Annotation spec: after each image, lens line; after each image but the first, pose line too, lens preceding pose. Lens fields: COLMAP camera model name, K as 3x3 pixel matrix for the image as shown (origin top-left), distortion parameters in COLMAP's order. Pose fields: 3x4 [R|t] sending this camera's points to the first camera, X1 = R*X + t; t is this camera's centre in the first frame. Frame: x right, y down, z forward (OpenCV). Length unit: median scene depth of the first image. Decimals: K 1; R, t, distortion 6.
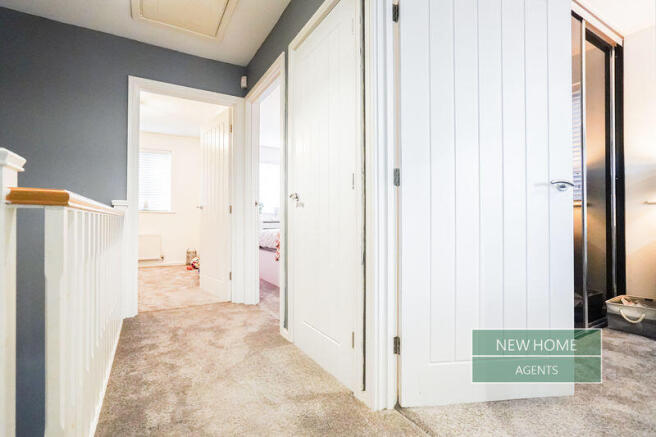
lens RADIAL K [[304.2, 0, 328.6], [0, 304.2, 218.5], [0, 0, 1]] dist [-0.002898, -0.000119]
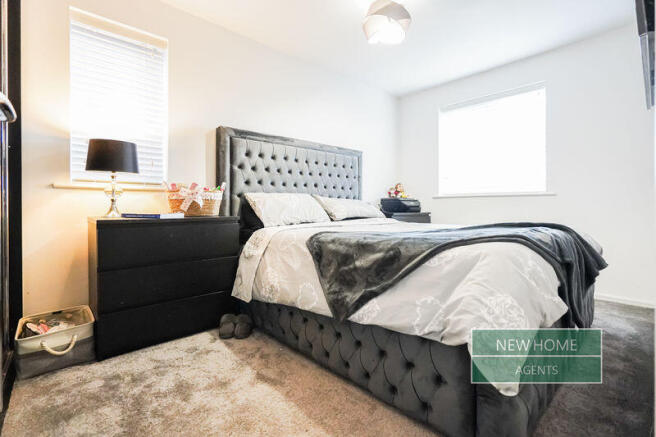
lens RADIAL K [[304.2, 0, 326.9], [0, 304.2, 213.0], [0, 0, 1]] dist [-0.002898, -0.000119]
pose [[-0.176359, -0.004573, 0.984315, 0.197224], [-0.005815, 0.999977, 0.003604, 0.010684], [-0.984309, -0.005088, -0.176381, 0.504789]]
